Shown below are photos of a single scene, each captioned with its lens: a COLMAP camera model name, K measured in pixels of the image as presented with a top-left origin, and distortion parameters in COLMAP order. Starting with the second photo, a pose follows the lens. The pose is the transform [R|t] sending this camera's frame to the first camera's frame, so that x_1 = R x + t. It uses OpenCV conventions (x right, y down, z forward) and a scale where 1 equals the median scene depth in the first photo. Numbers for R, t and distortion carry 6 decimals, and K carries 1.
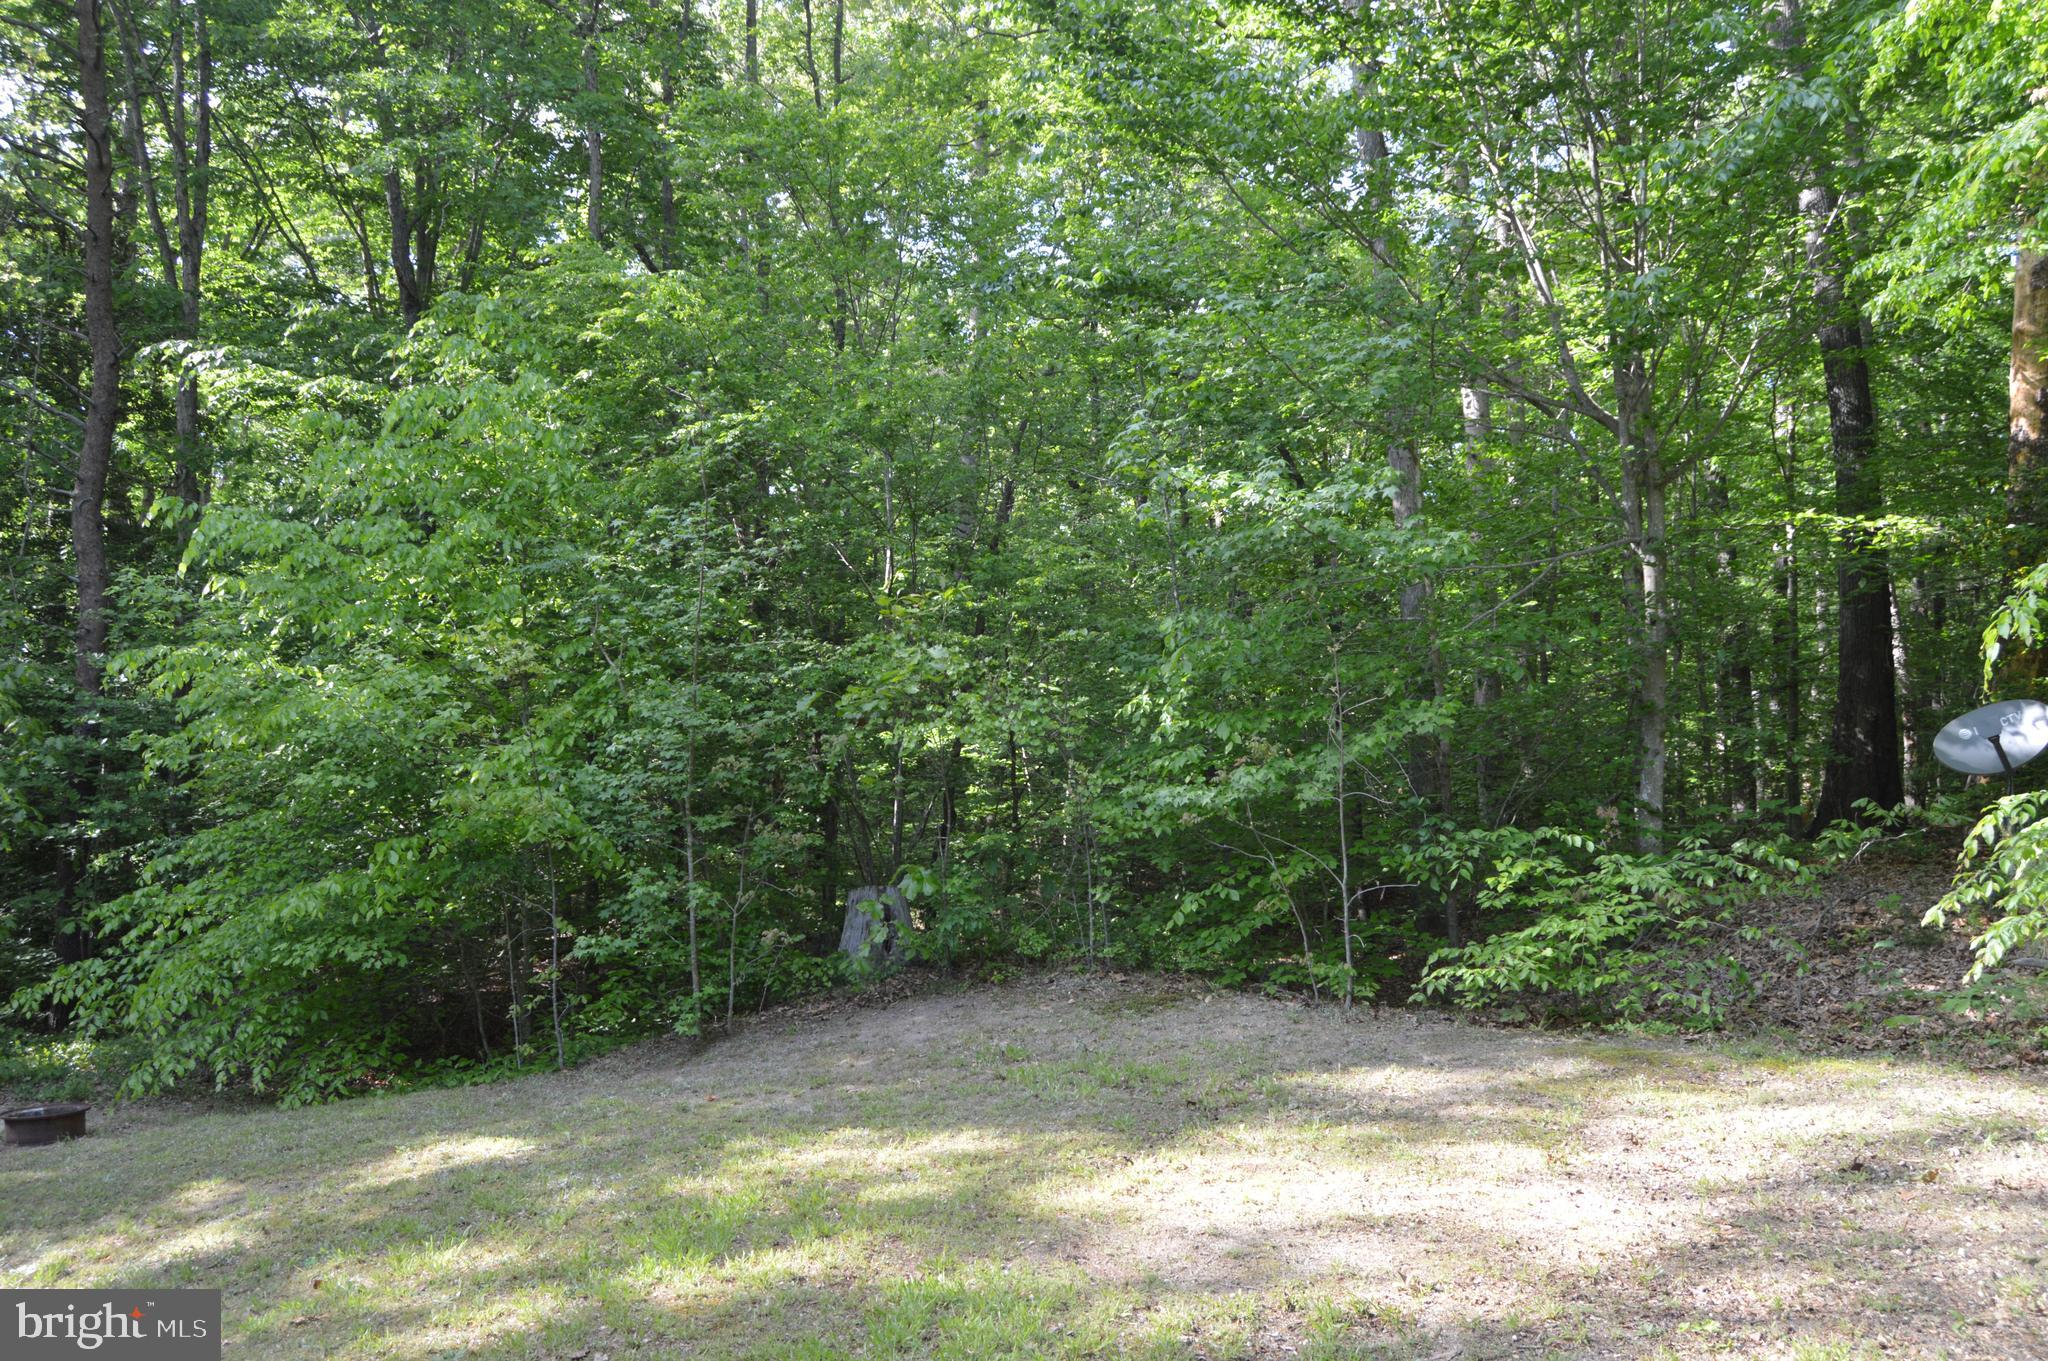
lens RADIAL K [[1809.6, 0, 1024.1], [0, 1809.6, 693.7], [0, 0, 1]] dist [-0.034081, 0.002059]
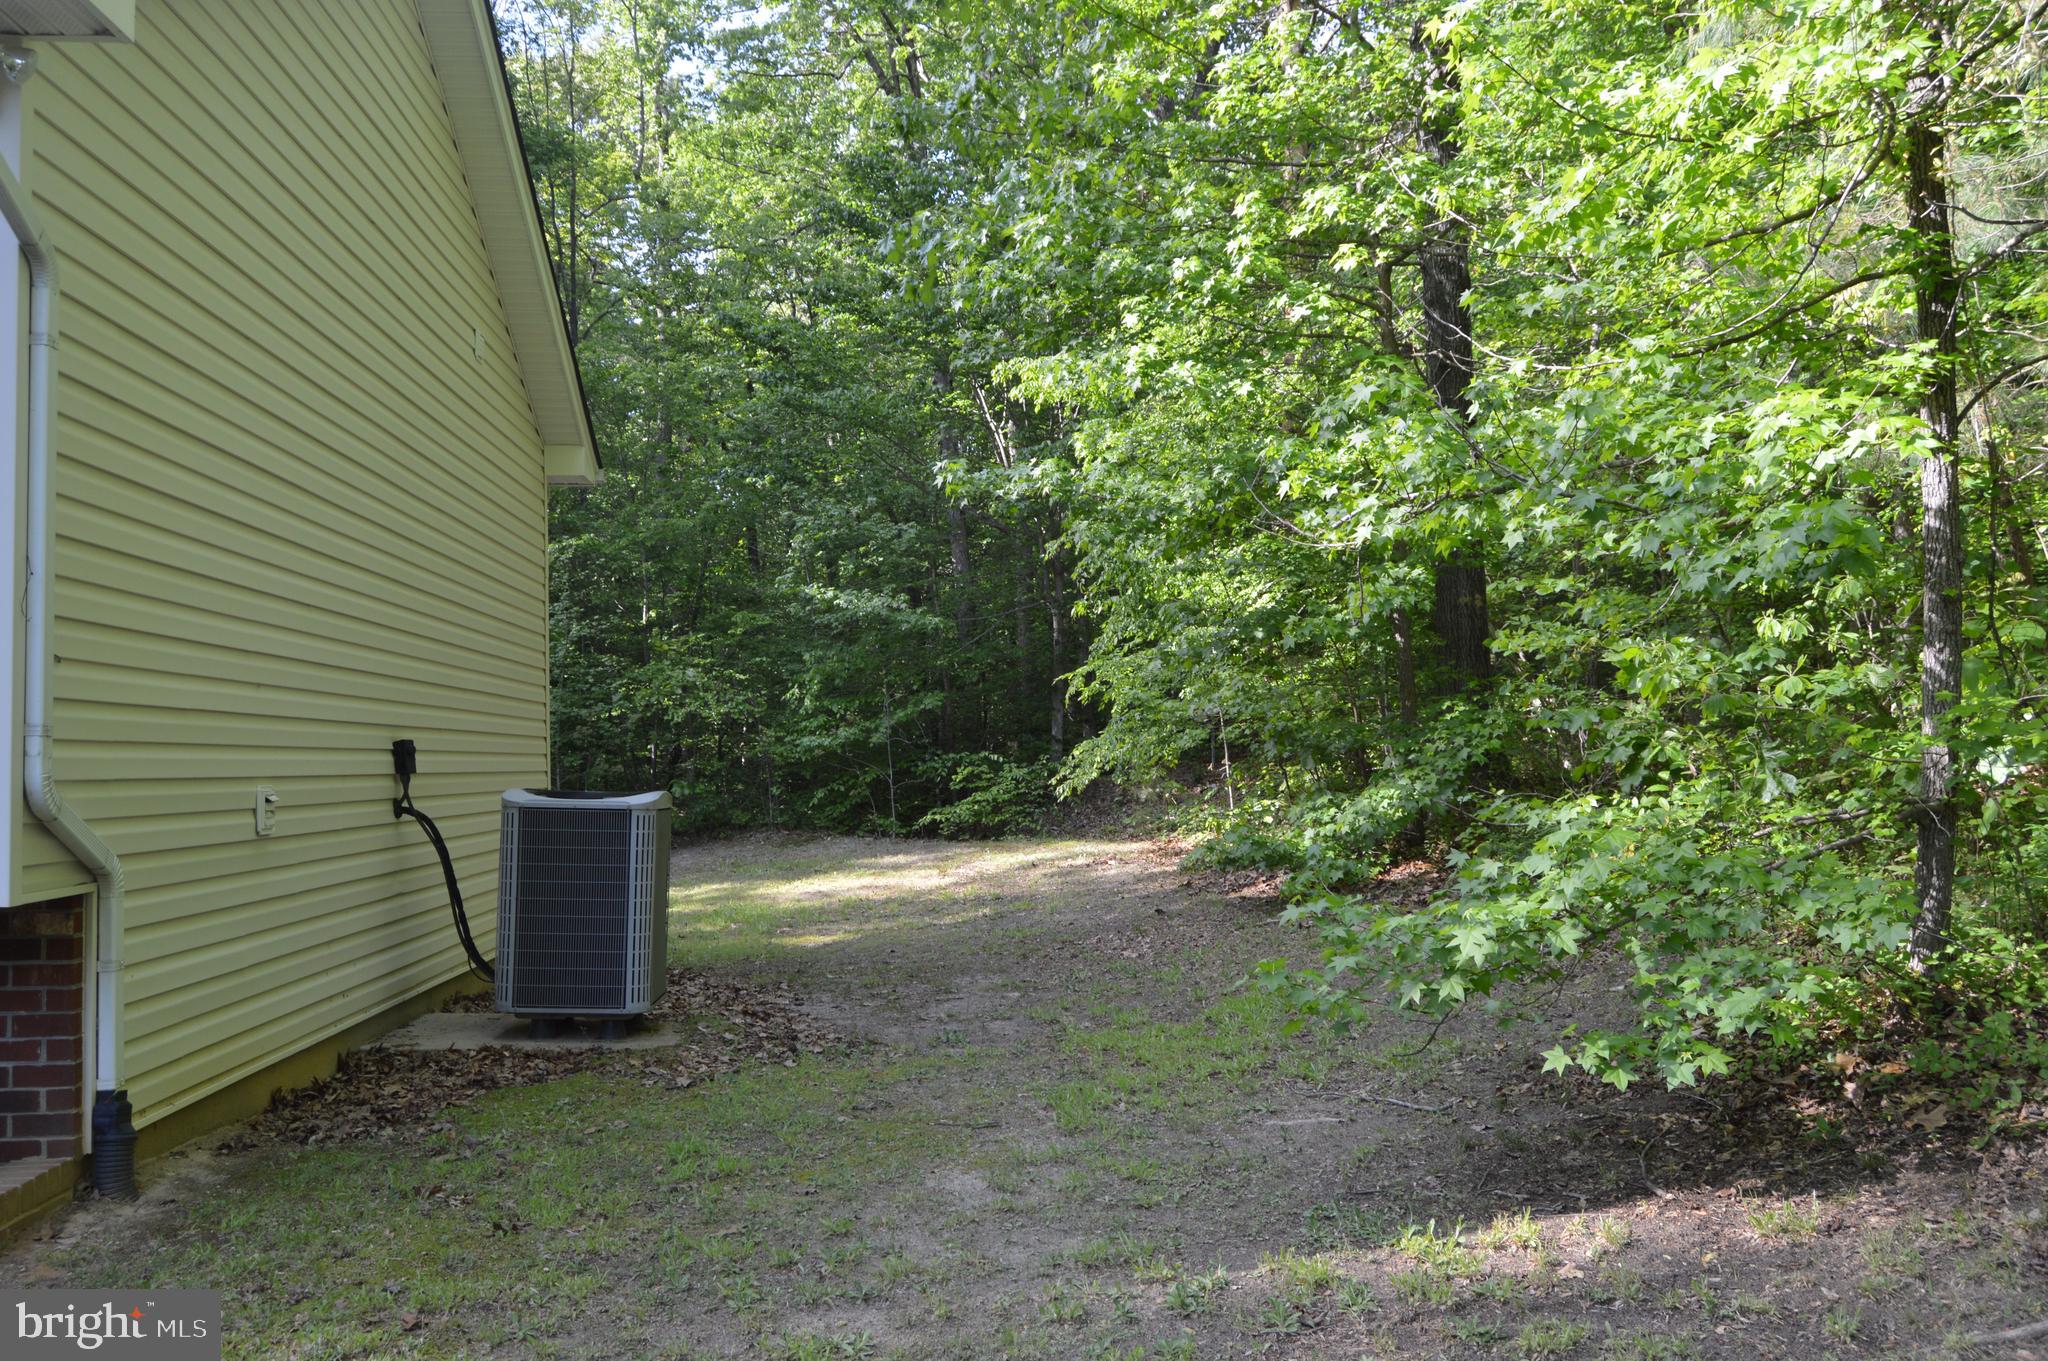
lens RADIAL K [[1809.6, 0, 1024.1], [0, 1809.6, 693.7], [0, 0, 1]] dist [-0.034081, 0.002059]
pose [[0.982911, -0.026878, 0.182111, -0.051333], [0.018042, 0.998586, 0.050003, -0.095203], [-0.183197, -0.045863, 0.982006, -1.050879]]
